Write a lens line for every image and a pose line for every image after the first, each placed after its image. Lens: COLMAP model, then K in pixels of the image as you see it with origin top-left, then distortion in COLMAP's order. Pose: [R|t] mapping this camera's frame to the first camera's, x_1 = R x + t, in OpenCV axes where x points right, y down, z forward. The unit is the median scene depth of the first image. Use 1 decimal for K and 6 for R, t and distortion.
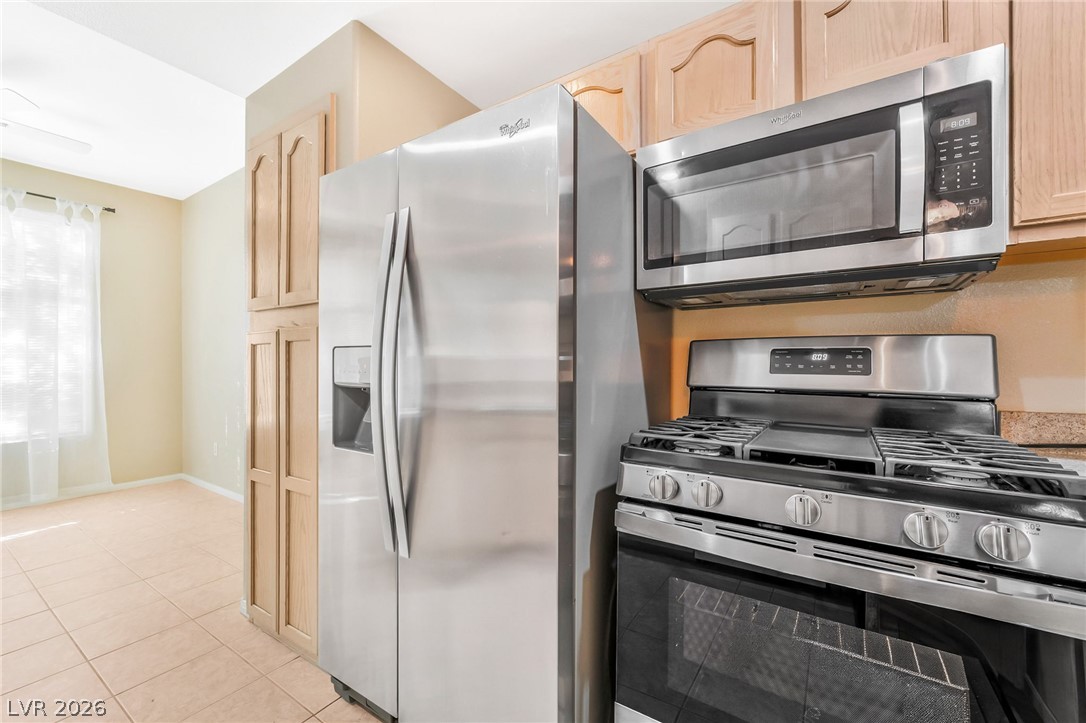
lens RADIAL K [[435.0, 0, 542.9], [0, 435.0, 362.4], [0, 0, 1]] dist [-0.005109, 0.000613]
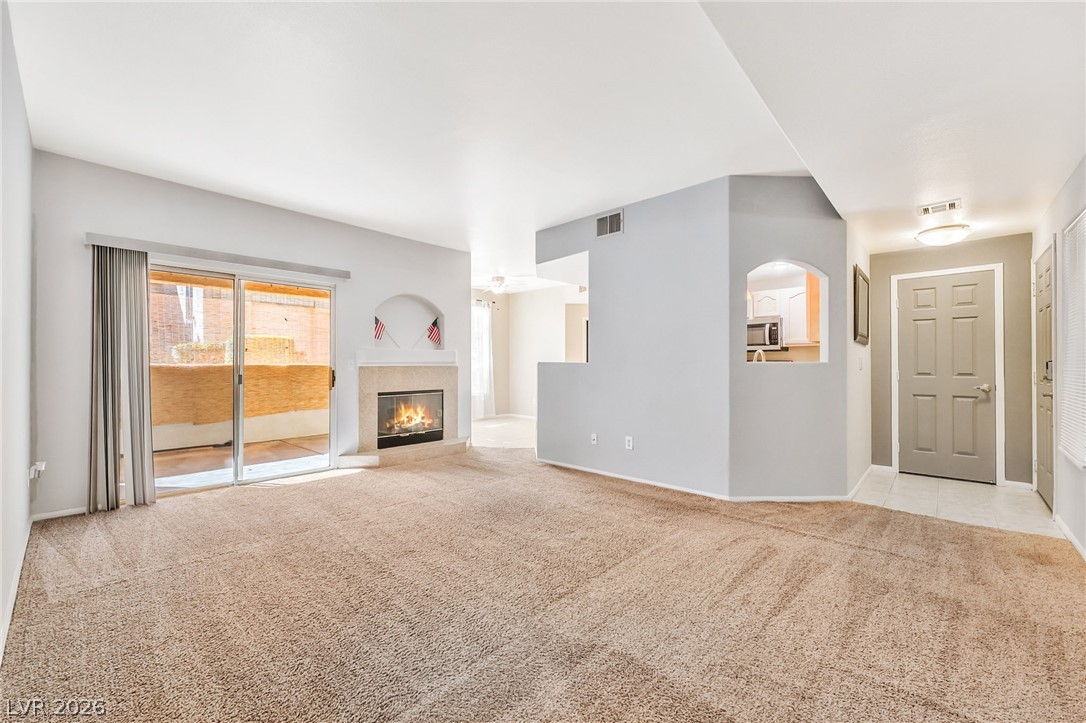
lens RADIAL K [[435.0, 0, 550.8], [0, 435.0, 365.3], [0, 0, 1]] dist [-0.005109, 0.000613]
pose [[0.989747, 0.002055, -0.142816, -0.358116], [-0.002461, 0.999993, -0.002667, 0.008150], [0.142809, 0.002991, 0.989746, -1.493174]]
